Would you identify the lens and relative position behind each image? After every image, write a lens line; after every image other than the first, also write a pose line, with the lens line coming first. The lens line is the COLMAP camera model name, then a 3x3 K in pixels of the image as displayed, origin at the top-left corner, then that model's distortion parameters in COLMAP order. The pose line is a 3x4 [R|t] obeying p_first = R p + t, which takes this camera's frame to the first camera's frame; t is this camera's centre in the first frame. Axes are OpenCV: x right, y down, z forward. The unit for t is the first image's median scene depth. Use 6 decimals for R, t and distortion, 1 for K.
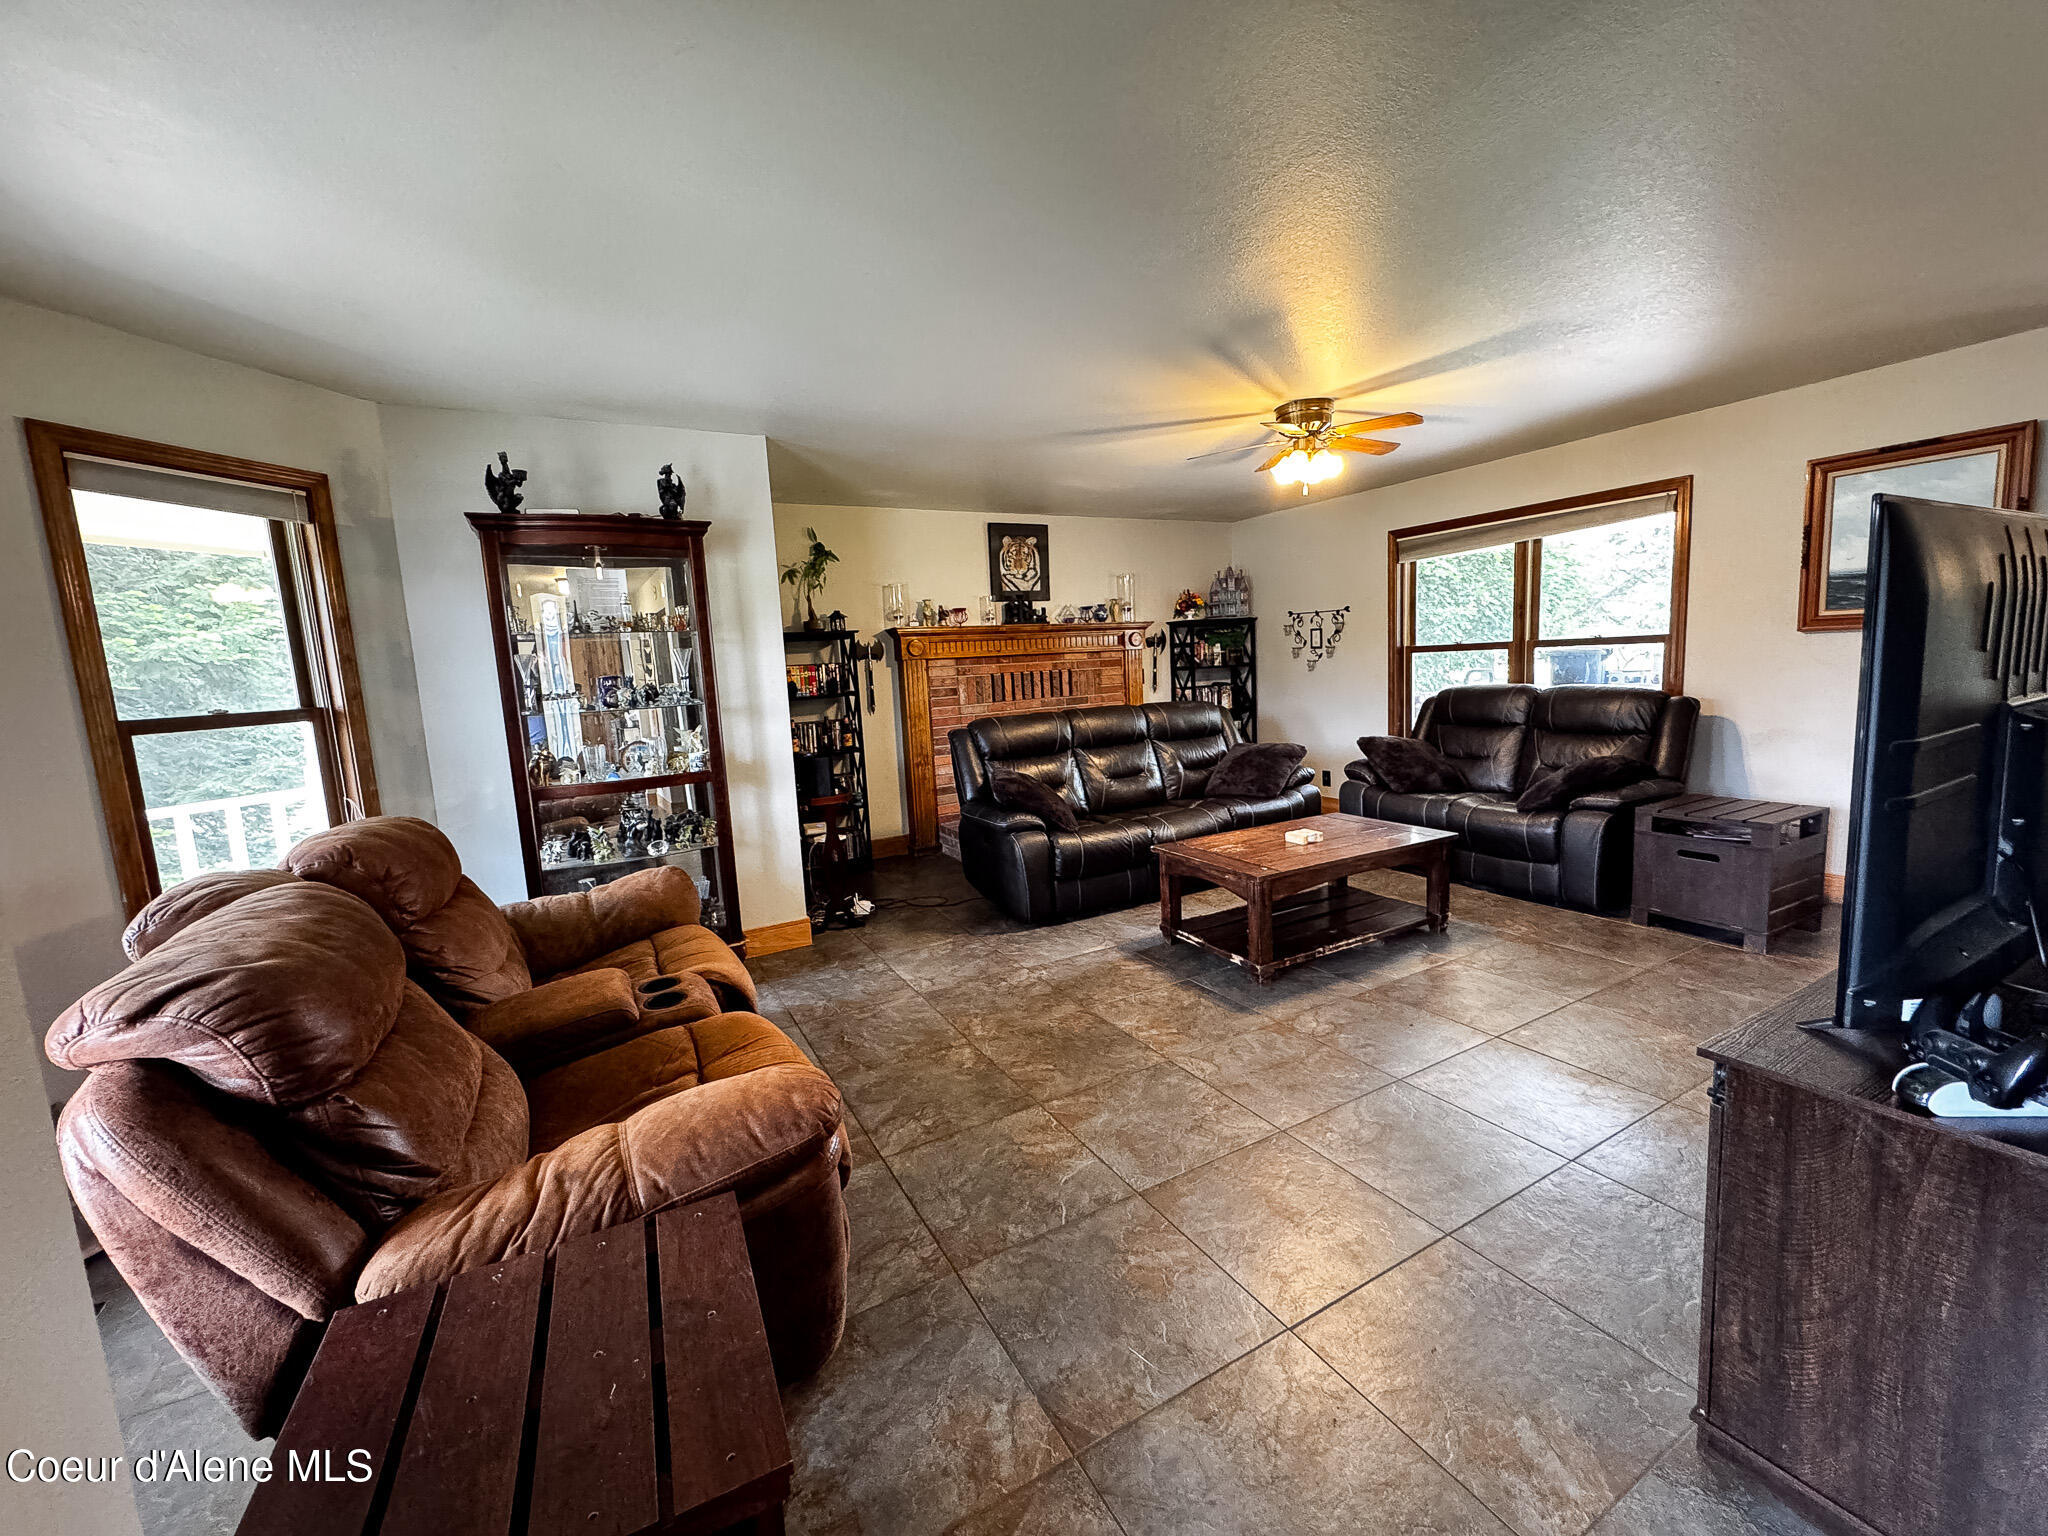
lens RADIAL K [[817.0, 0, 1021.0], [0, 817.0, 762.4], [0, 0, 1]] dist [-0.002885, -0.000799]
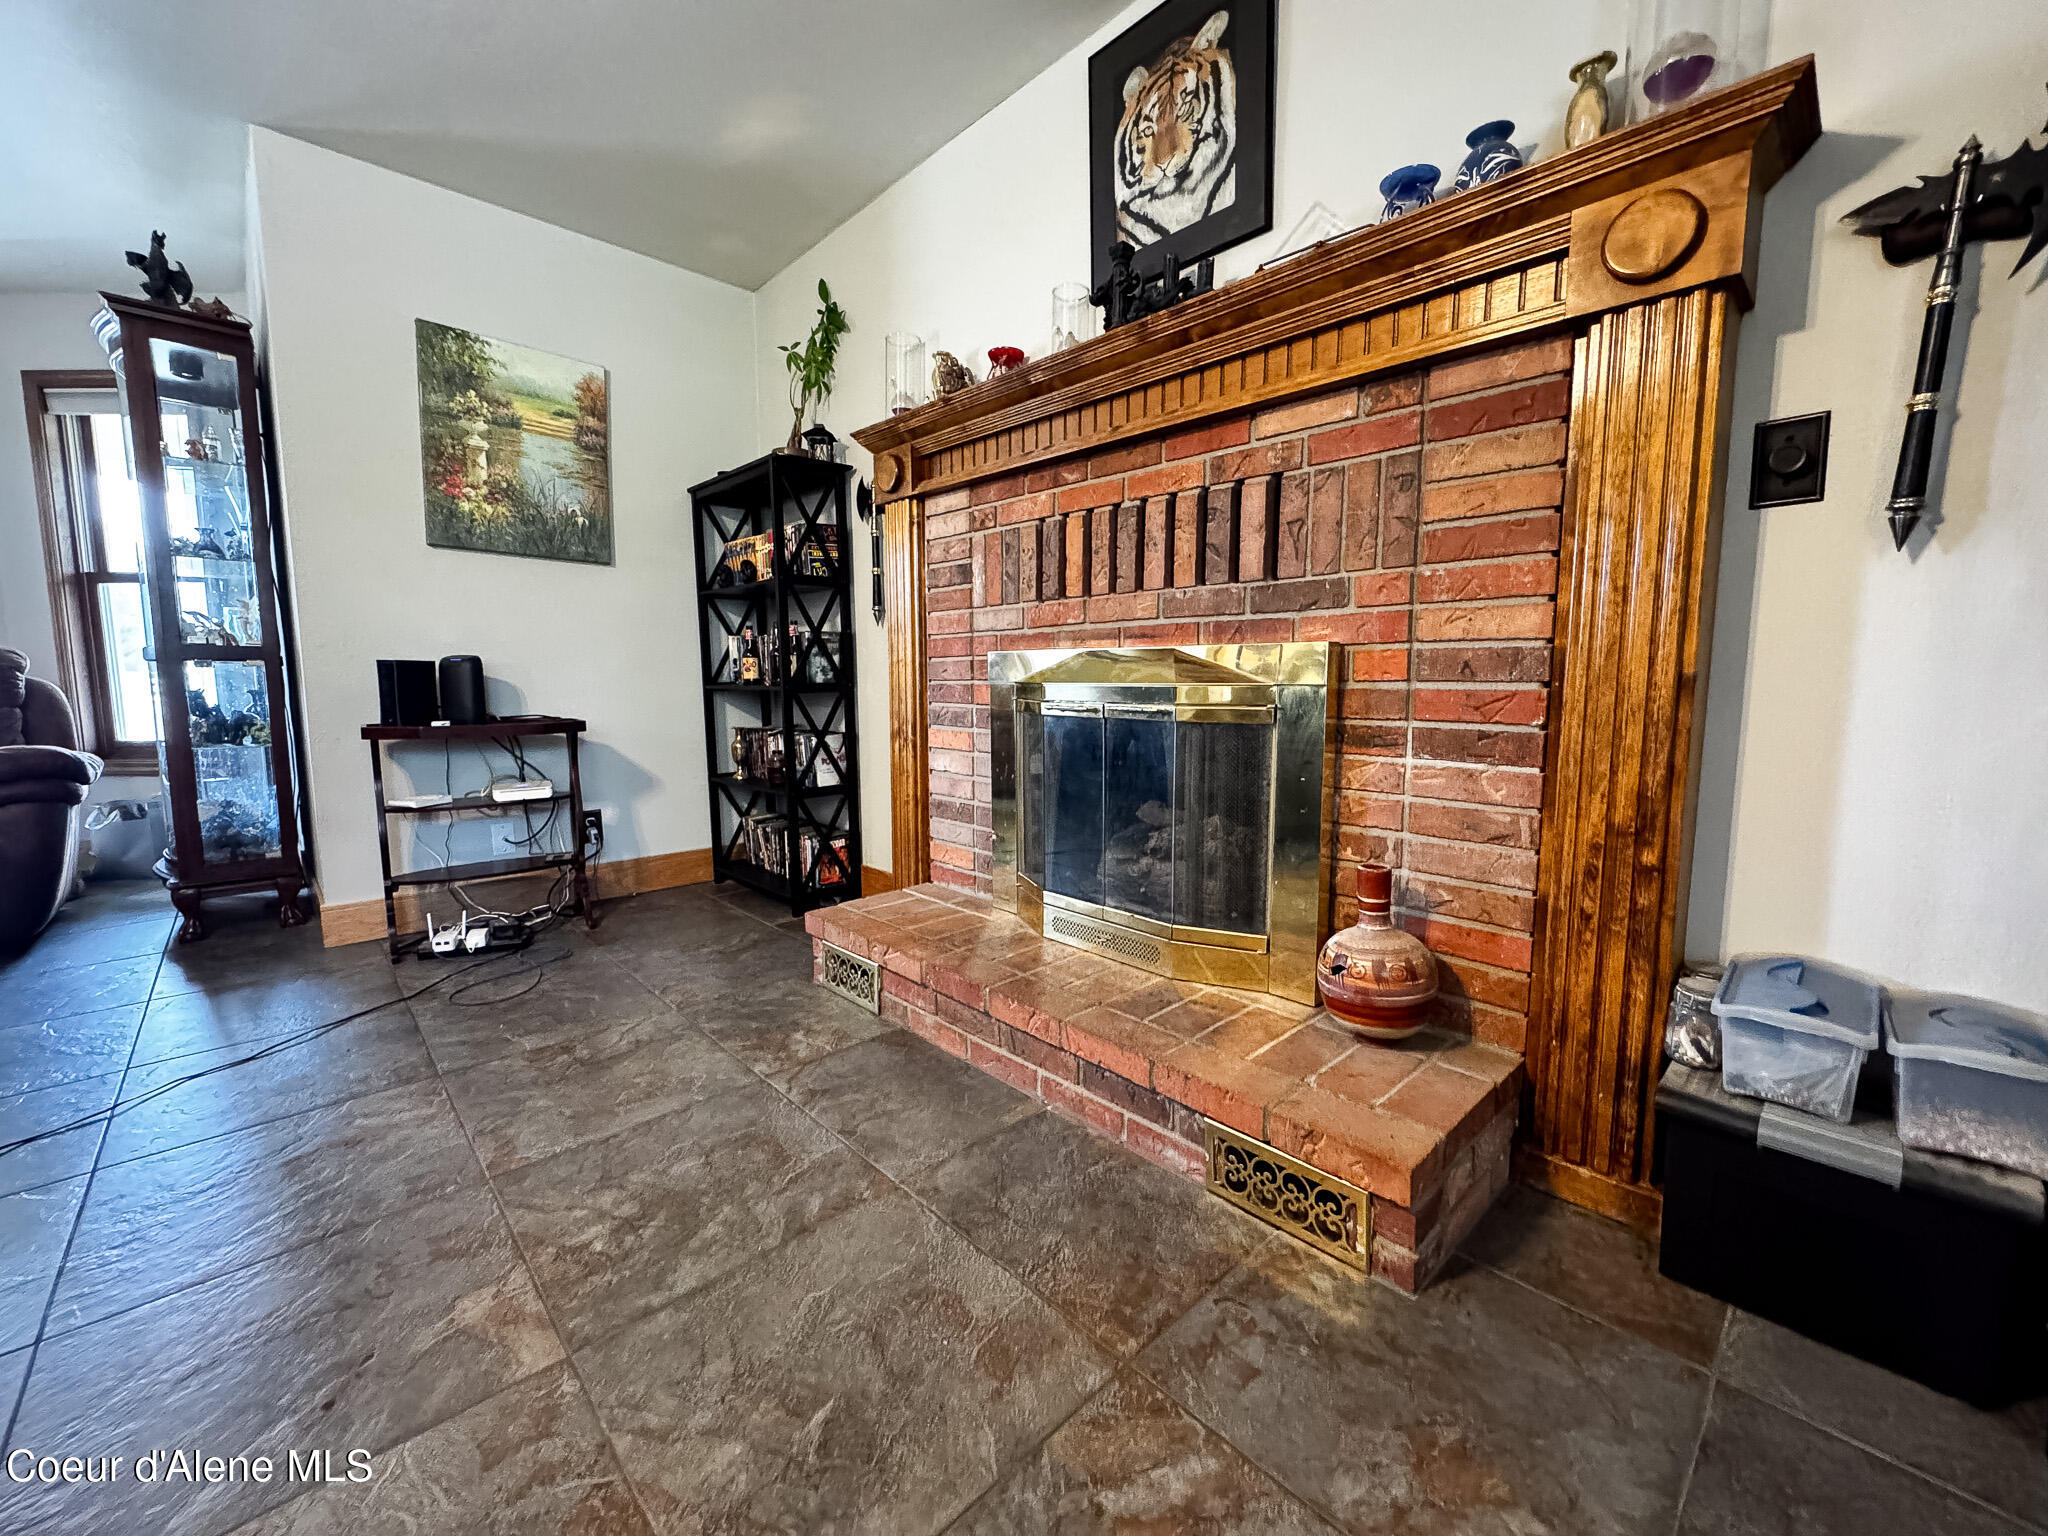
lens RADIAL K [[817.0, 0, 1021.0], [0, 817.0, 762.4], [0, 0, 1]] dist [-0.002885, -0.000799]
pose [[0.261772, 0.154054, -0.952755, 0.304984], [-0.132526, 0.983565, 0.122624, -0.045928], [0.955987, 0.094166, 0.277886, 0.877660]]
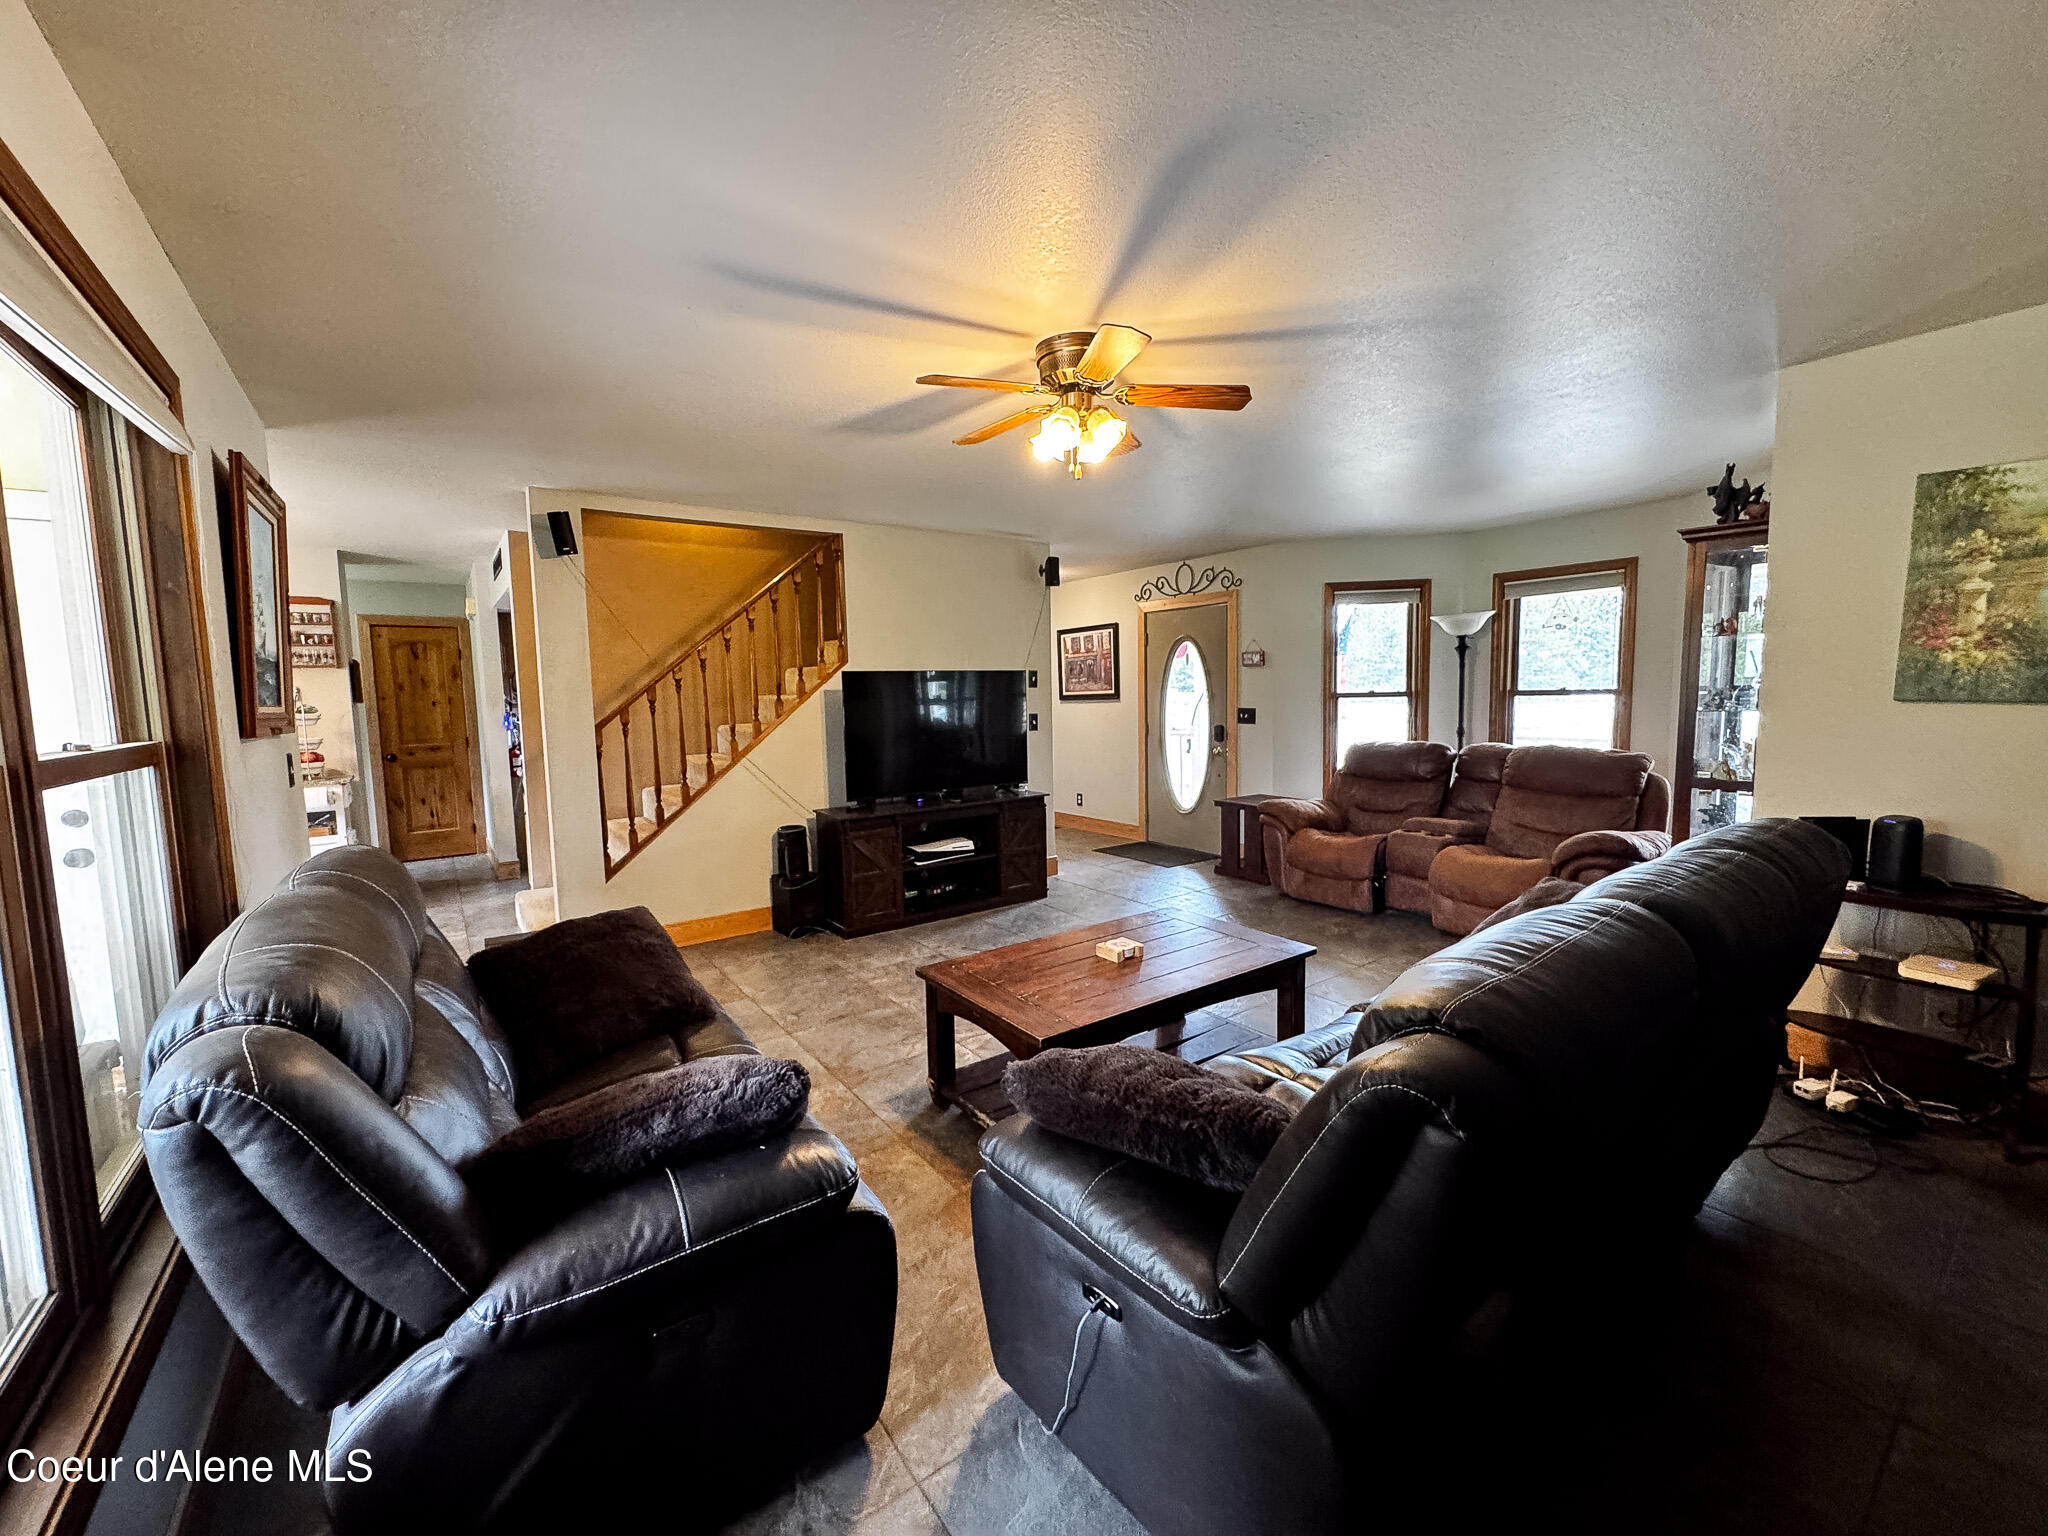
lens RADIAL K [[817.0, 0, 1021.0], [0, 817.0, 762.4], [0, 0, 1]] dist [-0.002885, -0.000799]
pose [[-0.987900, 0.084115, -0.130299, 0.307338], [0.054549, 0.974917, 0.215782, -0.189837], [0.145181, 0.206064, -0.967709, 1.102199]]
